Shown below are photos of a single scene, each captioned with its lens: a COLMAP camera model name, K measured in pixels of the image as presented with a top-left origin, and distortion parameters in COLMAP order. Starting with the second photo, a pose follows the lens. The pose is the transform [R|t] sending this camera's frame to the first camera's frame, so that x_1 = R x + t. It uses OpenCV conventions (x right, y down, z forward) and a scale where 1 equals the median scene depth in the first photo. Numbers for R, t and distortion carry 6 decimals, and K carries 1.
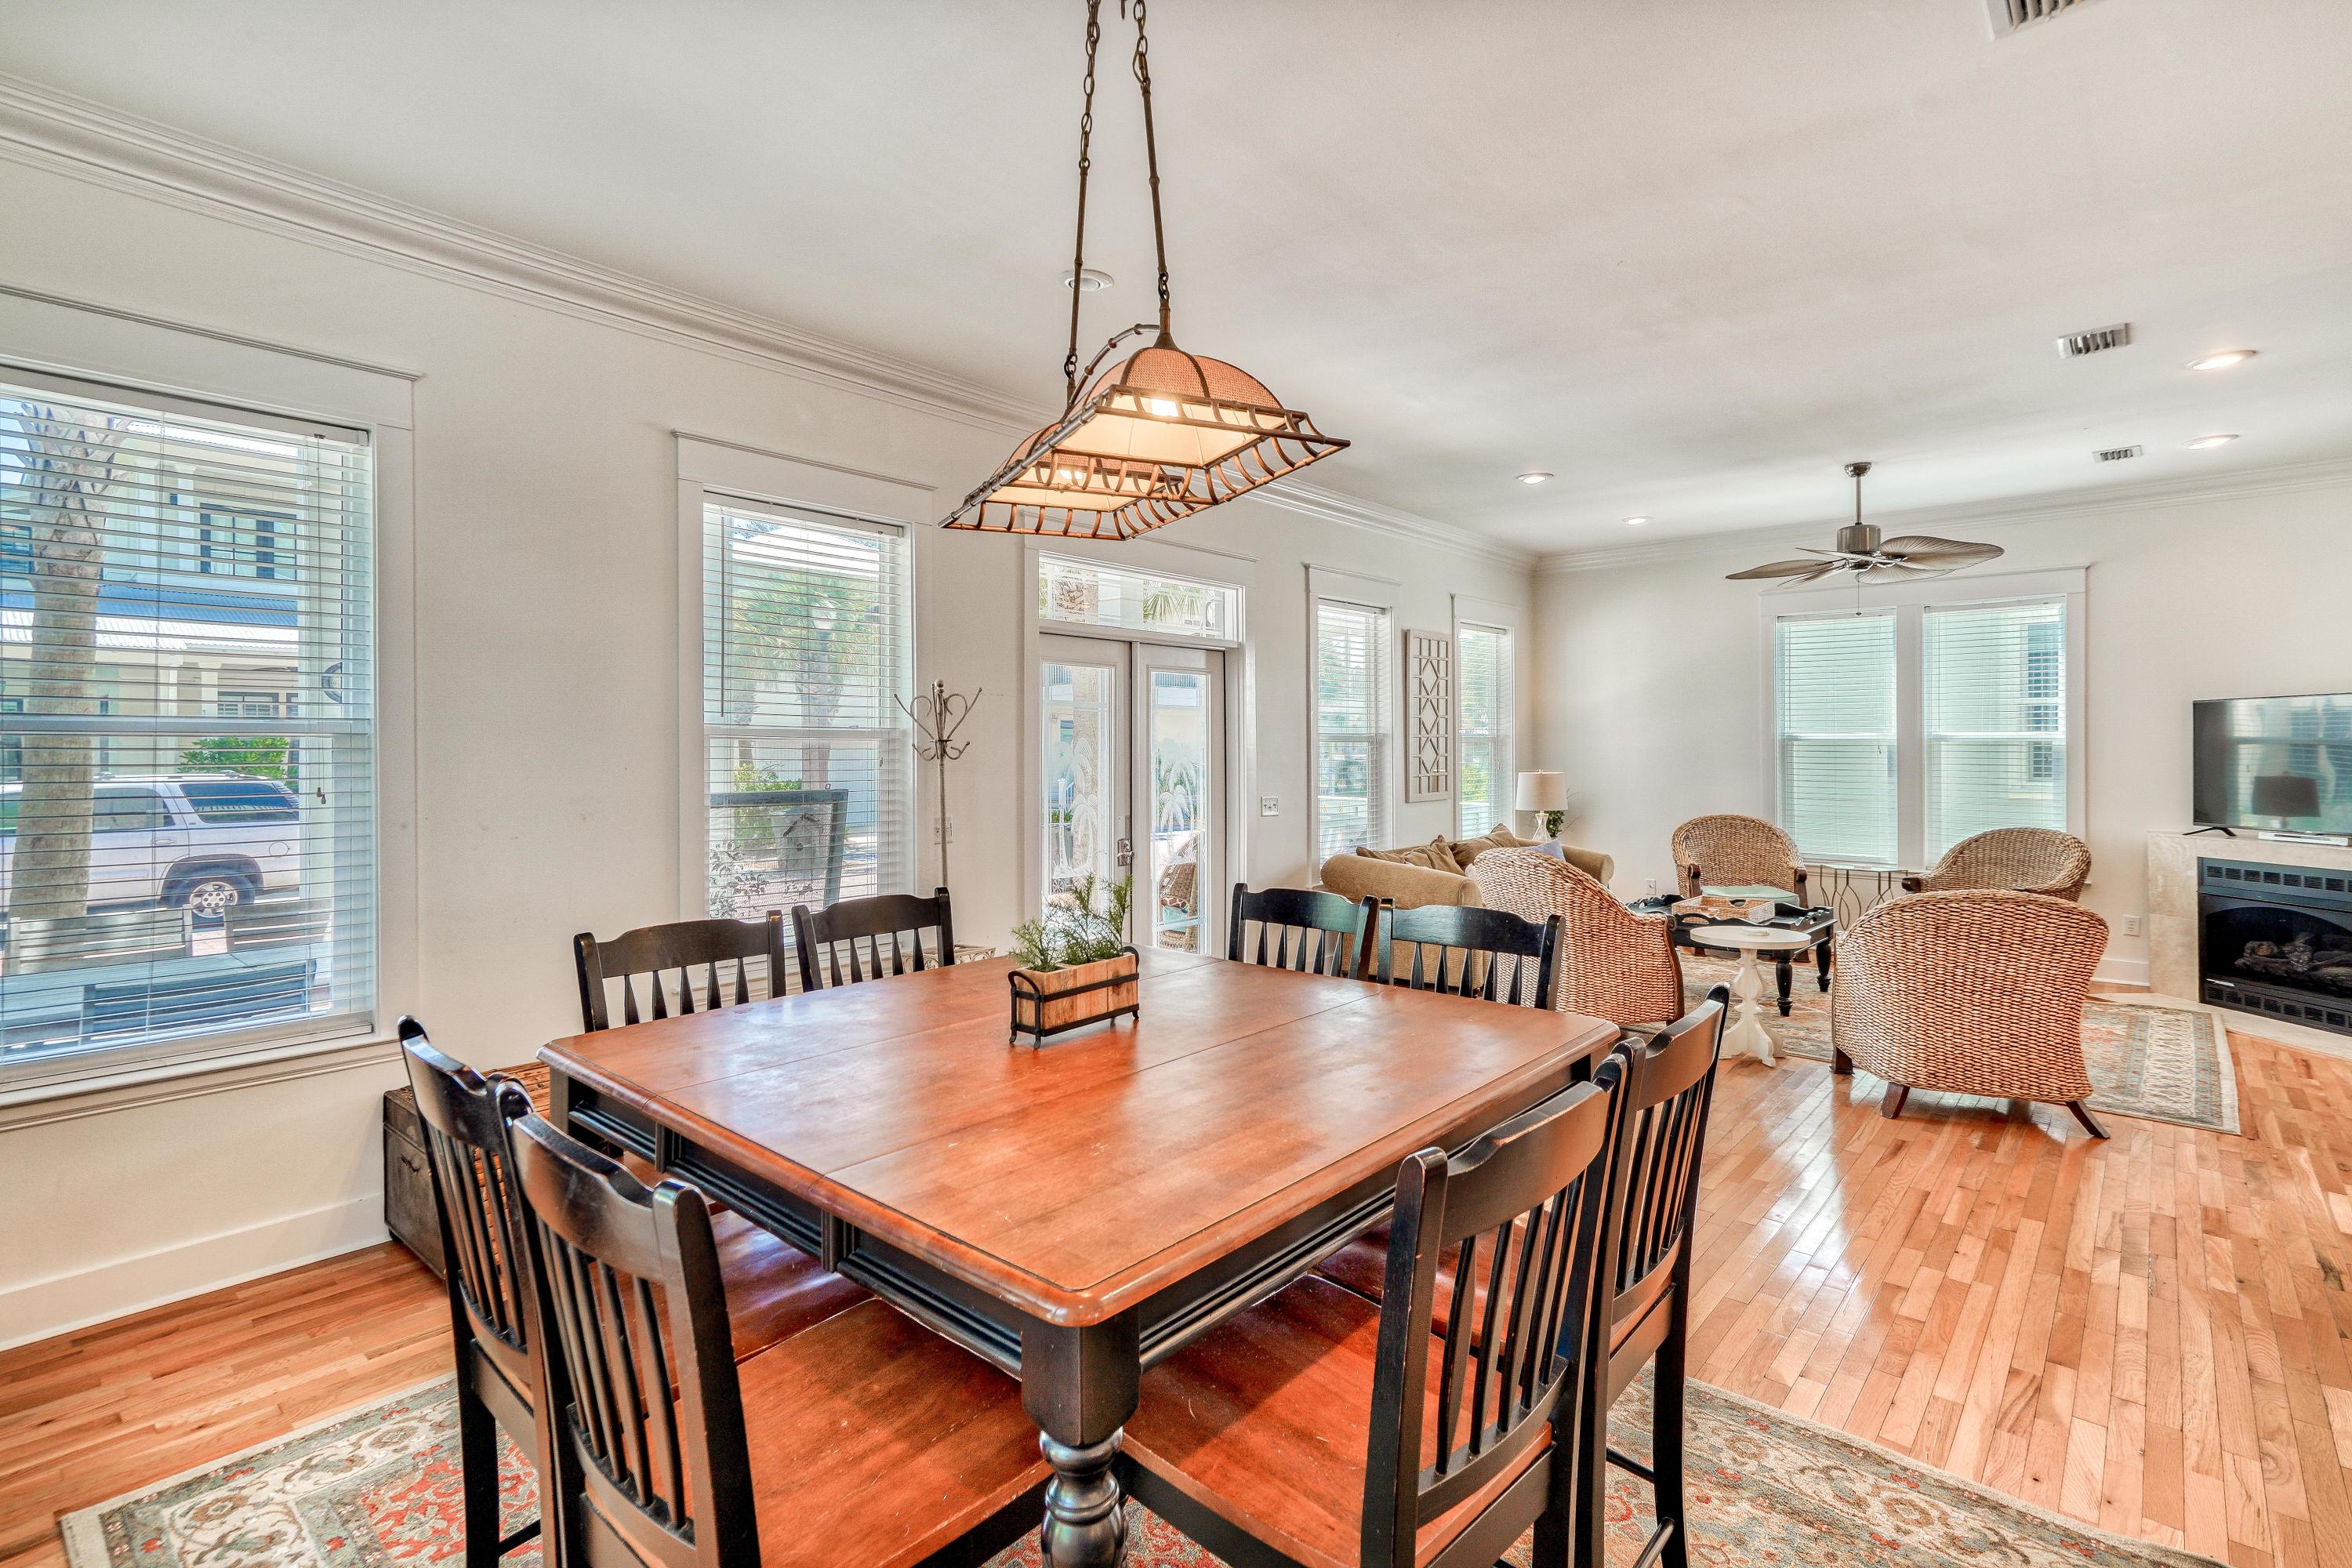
lens RADIAL K [[1100.1, 0, 1169.1], [0, 1100.1, 757.9], [0, 0, 1]] dist [-0.009340, 0.013459]
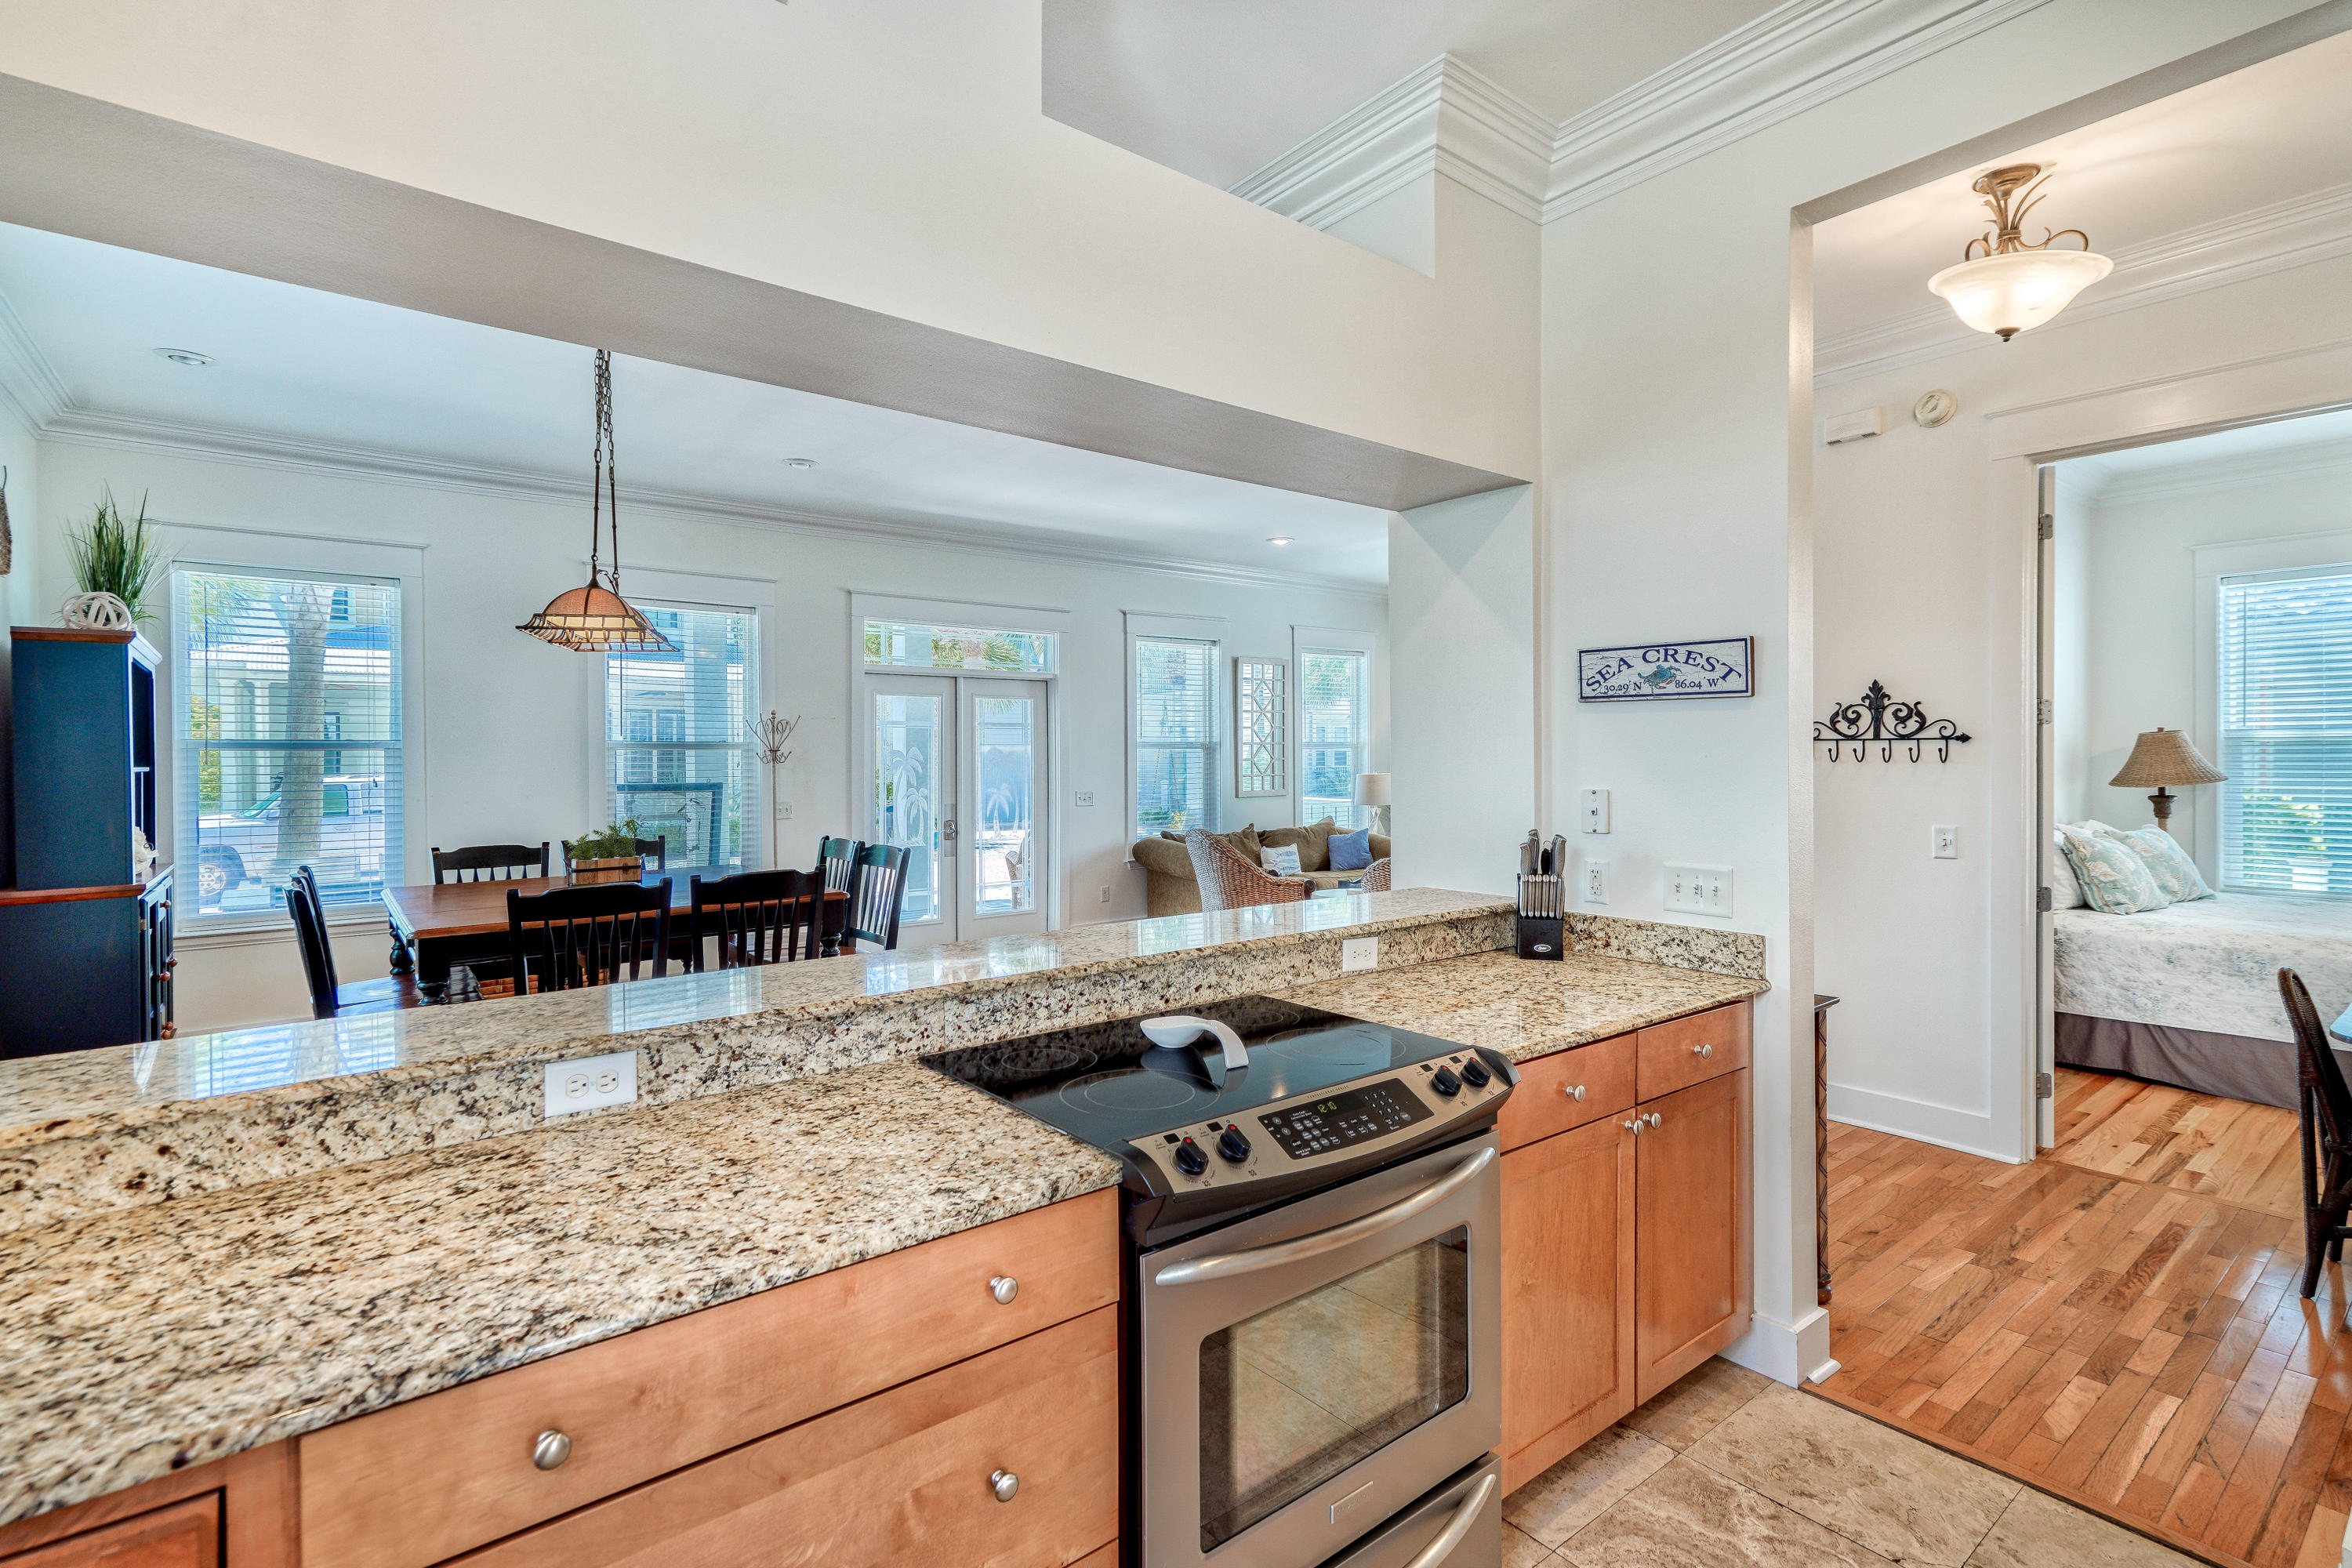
lens RADIAL K [[1100.1, 0, 1169.1], [0, 1100.1, 757.9], [0, 0, 1]] dist [-0.009340, 0.013459]
pose [[0.985708, -0.001639, -0.168454, 0.432123], [0.001235, 0.999996, -0.002503, -0.000198], [0.168457, 0.002259, 0.985706, -0.293070]]
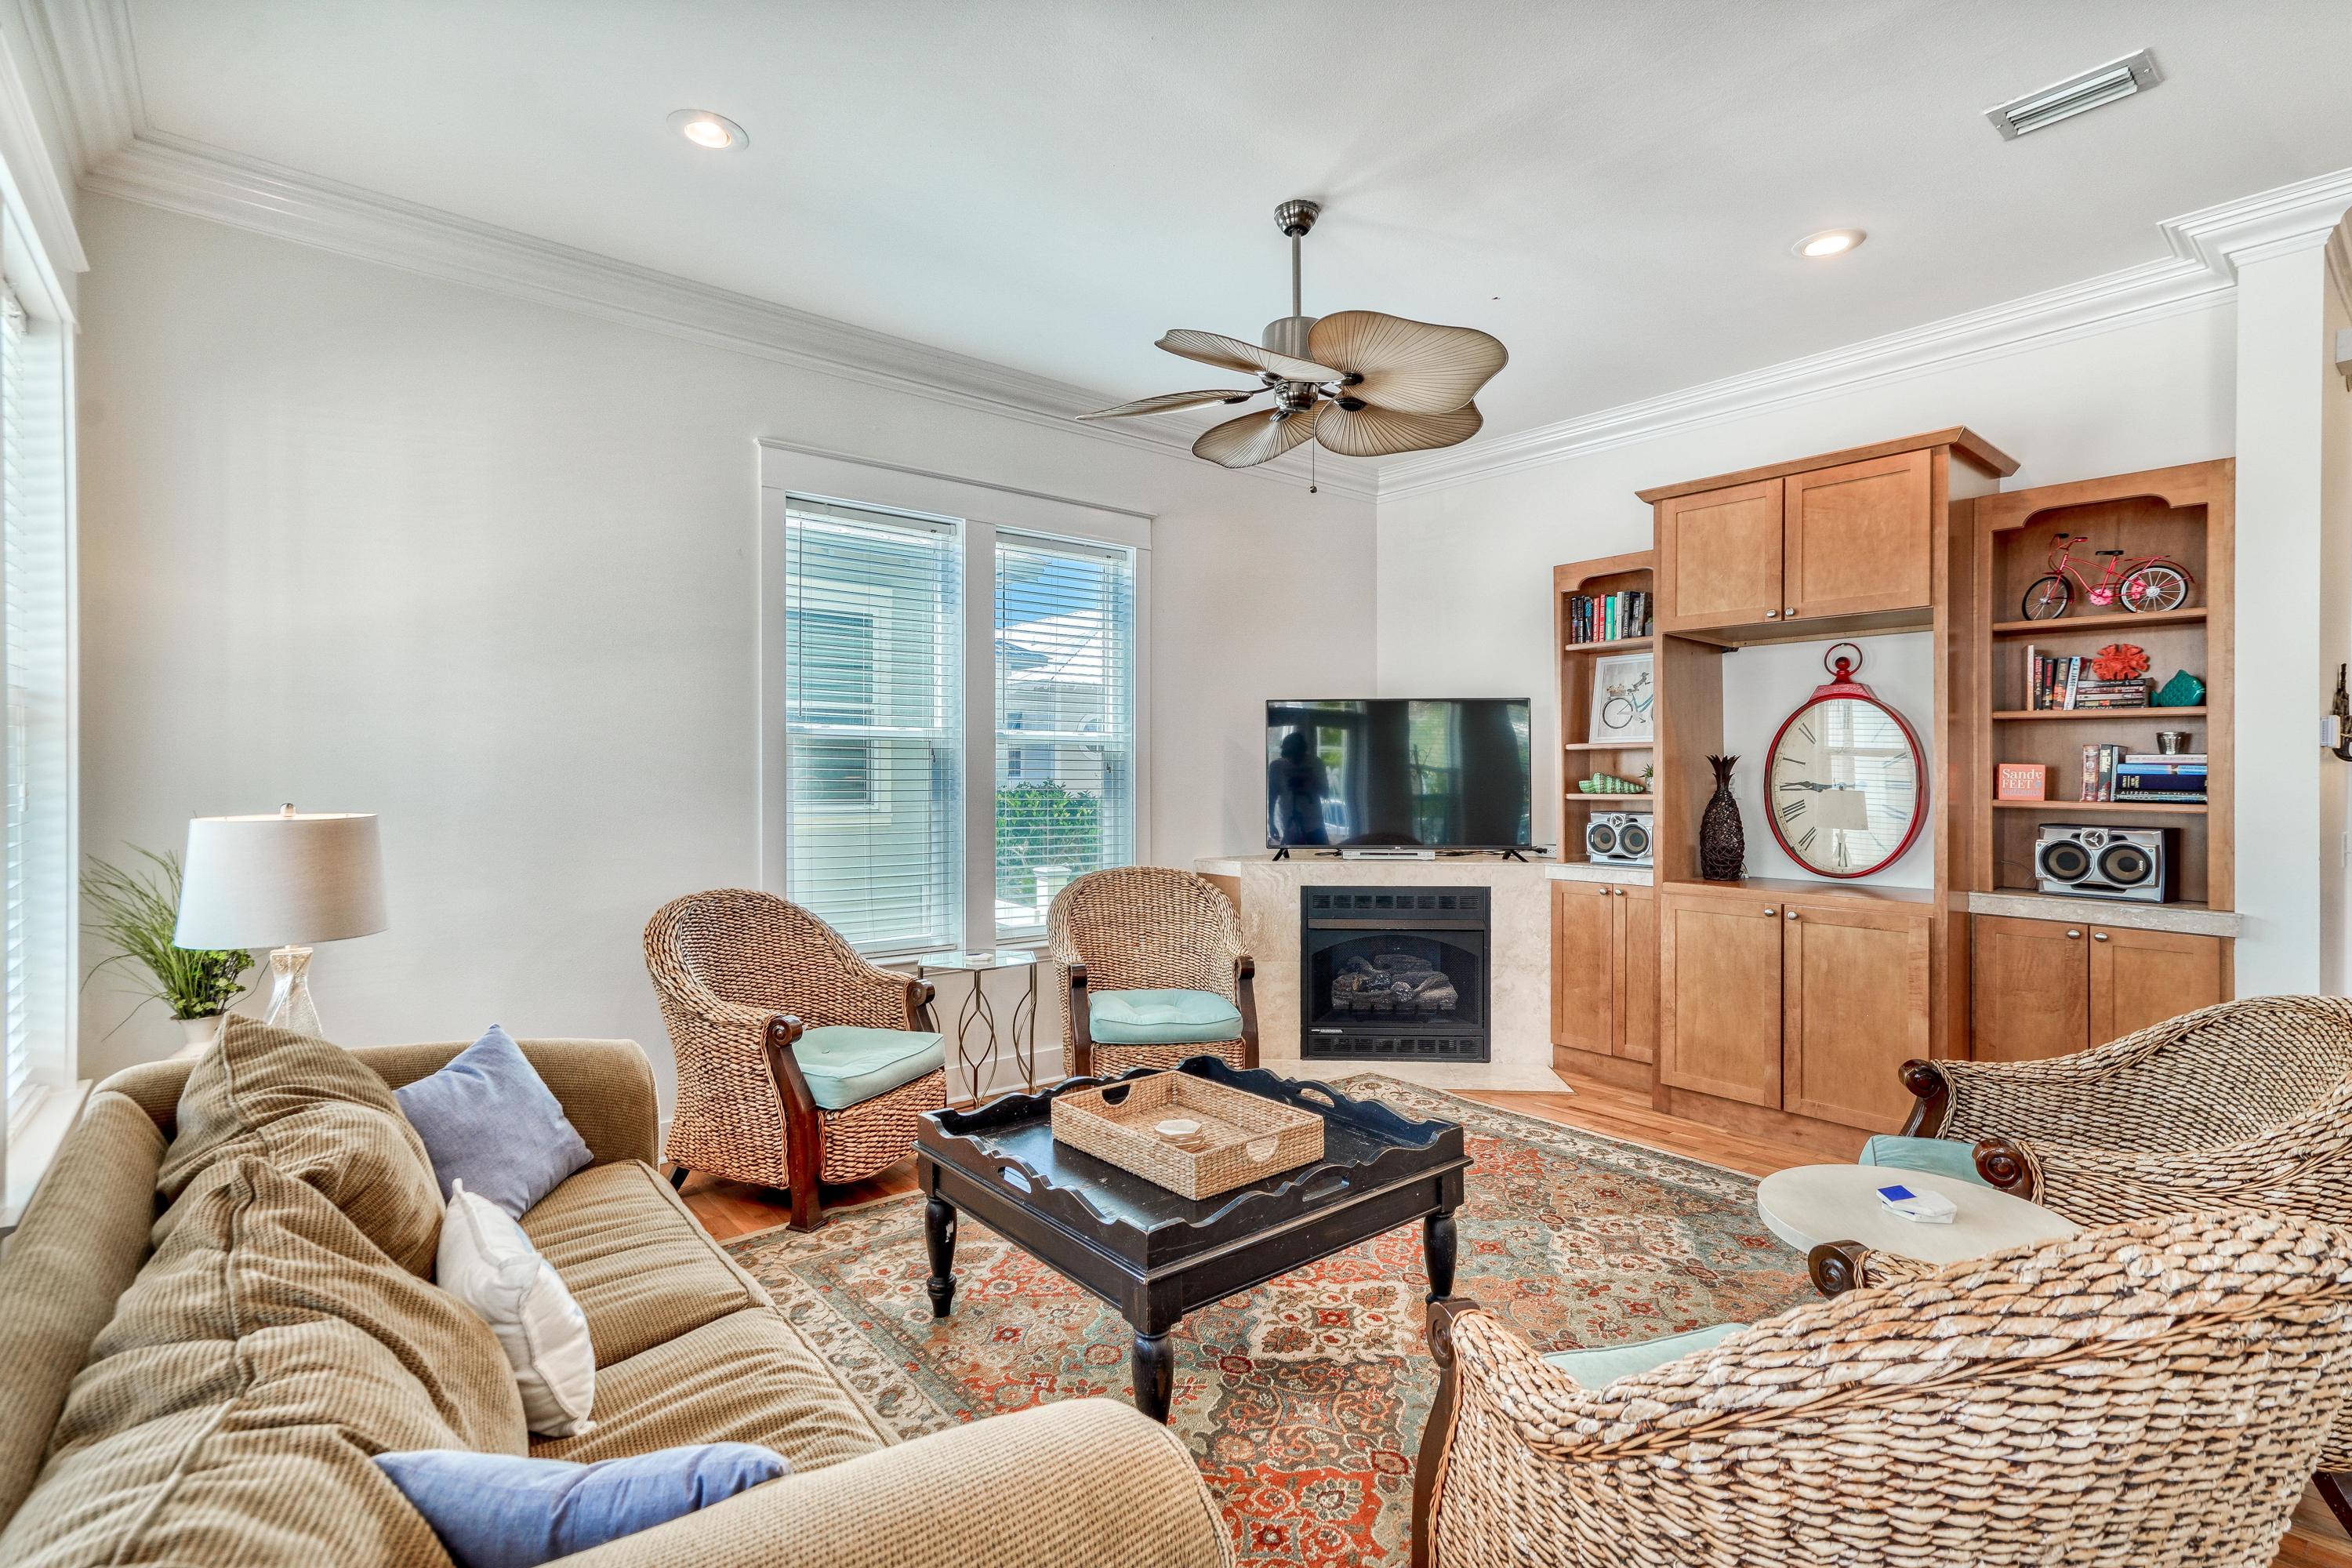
lens RADIAL K [[1109.0, 0, 1196.7], [0, 1109.0, 771.9], [0, 0, 1]] dist [-0.016807, 0.016837]
pose [[0.139263, 0.000229, 0.990255, 0.090034], [0.003847, 0.999992, -0.000772, 0.003737], [-0.990248, 0.003917, 0.139261, 0.947744]]
